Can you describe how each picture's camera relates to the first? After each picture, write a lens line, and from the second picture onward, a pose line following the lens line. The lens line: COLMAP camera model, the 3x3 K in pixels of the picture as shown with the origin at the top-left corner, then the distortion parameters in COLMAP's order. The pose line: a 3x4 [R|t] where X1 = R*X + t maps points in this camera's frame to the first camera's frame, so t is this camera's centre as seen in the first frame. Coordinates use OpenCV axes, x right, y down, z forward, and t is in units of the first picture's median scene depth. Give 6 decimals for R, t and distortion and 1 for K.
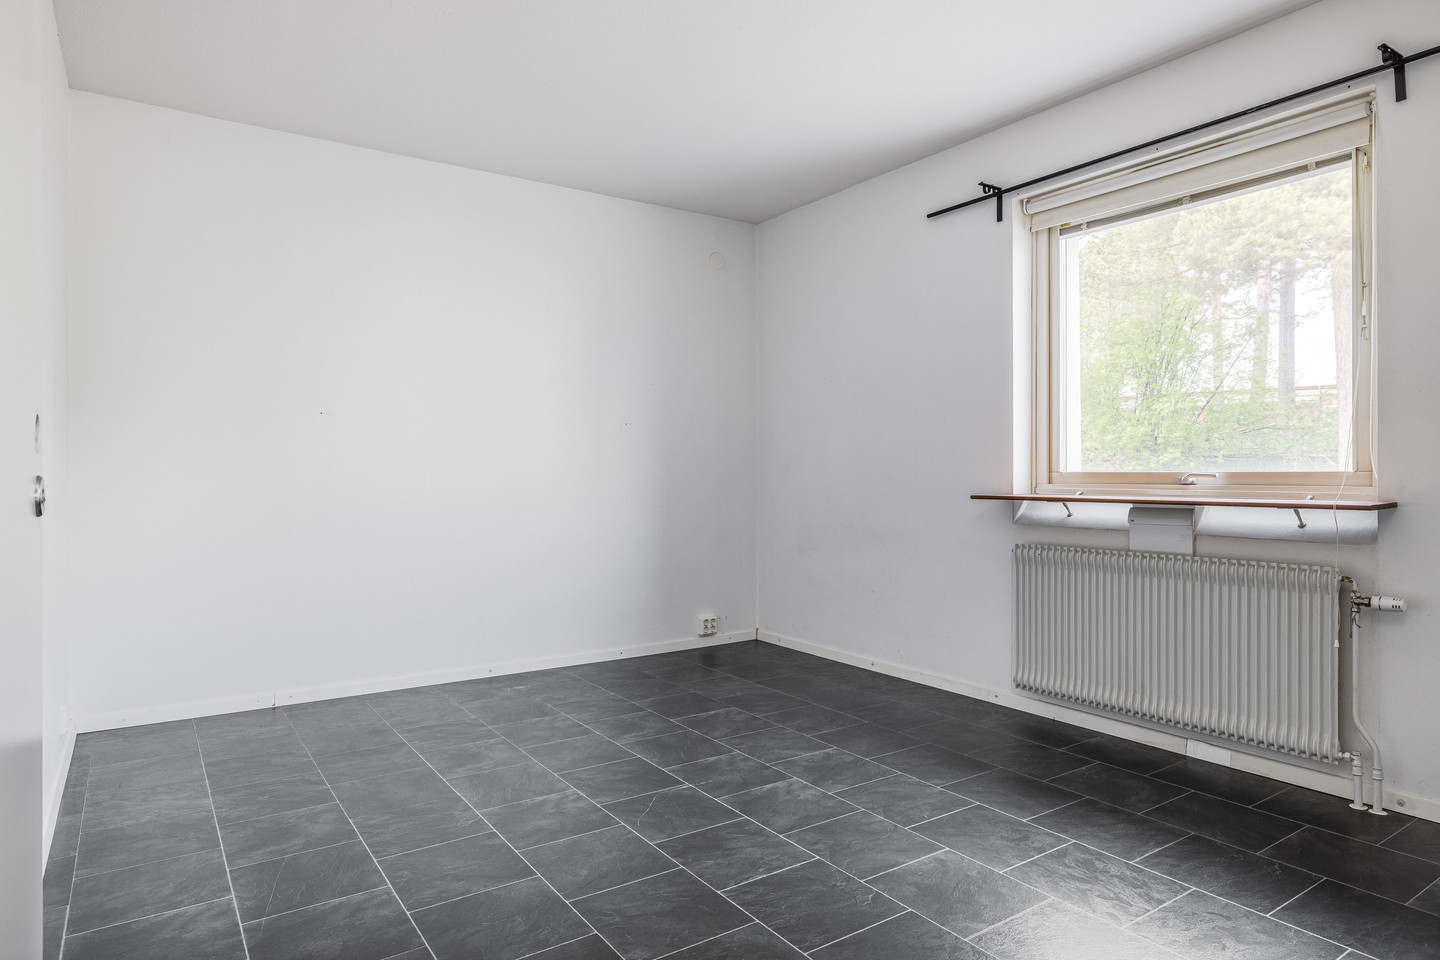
lens RADIAL K [[851.0, 0, 719.3], [0, 851.0, 477.9], [0, 0, 1]] dist [0.003775, 0.000132]
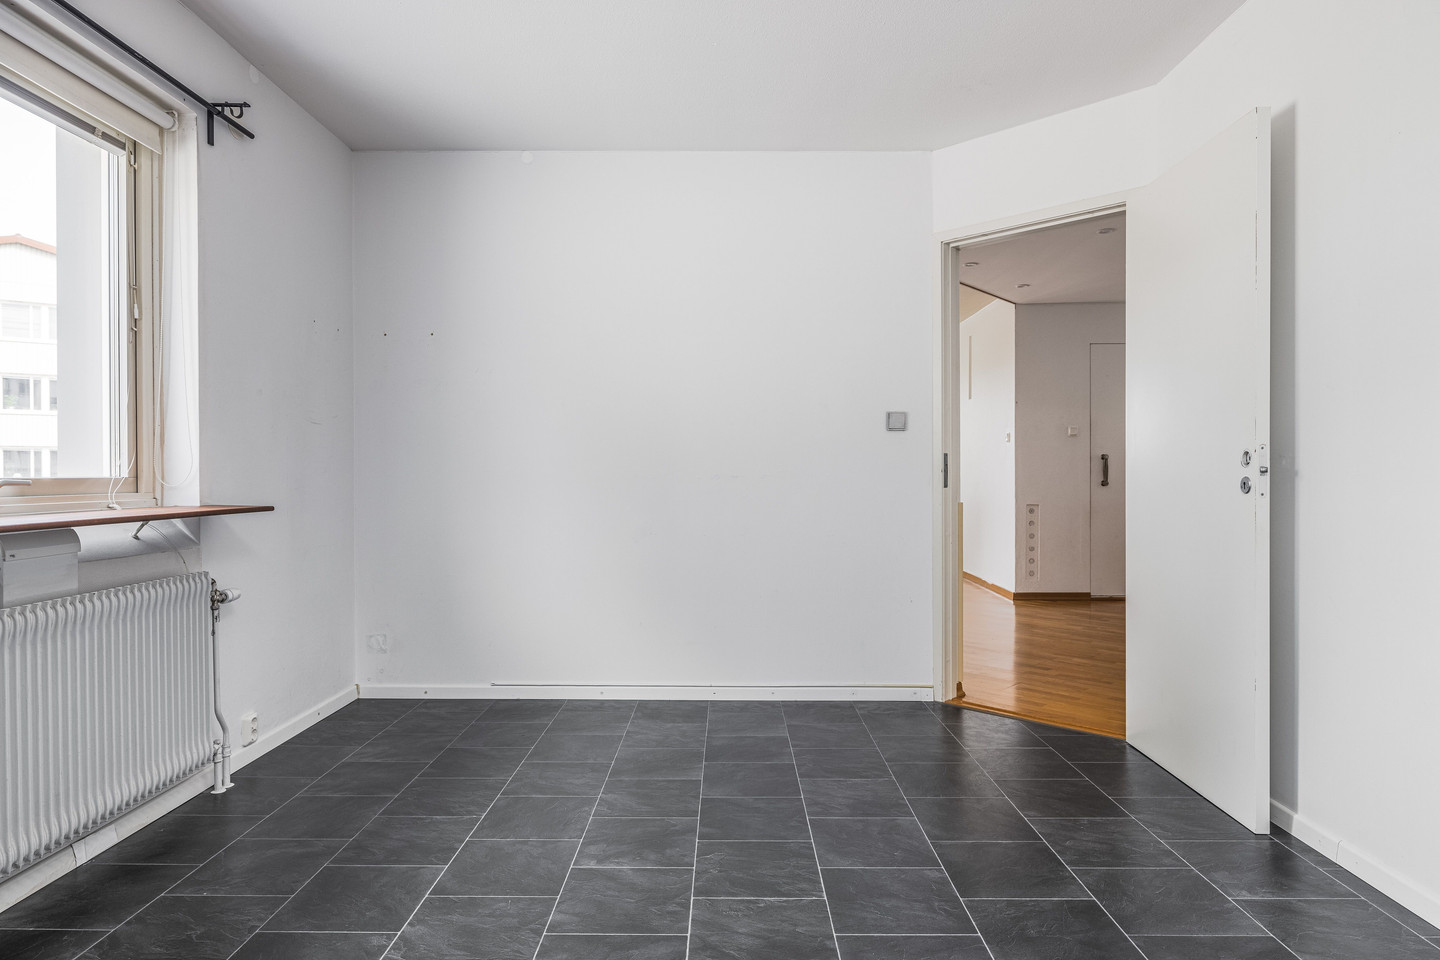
lens RADIAL K [[851.0, 0, 716.8], [0, 851.0, 479.6], [0, 0, 1]] dist [0.003775, 0.000132]
pose [[-0.815519, -0.001512, 0.578728, -0.402807], [0.004941, 0.999942, 0.009575, -0.013217], [-0.578709, 0.010668, -0.815464, 1.598690]]
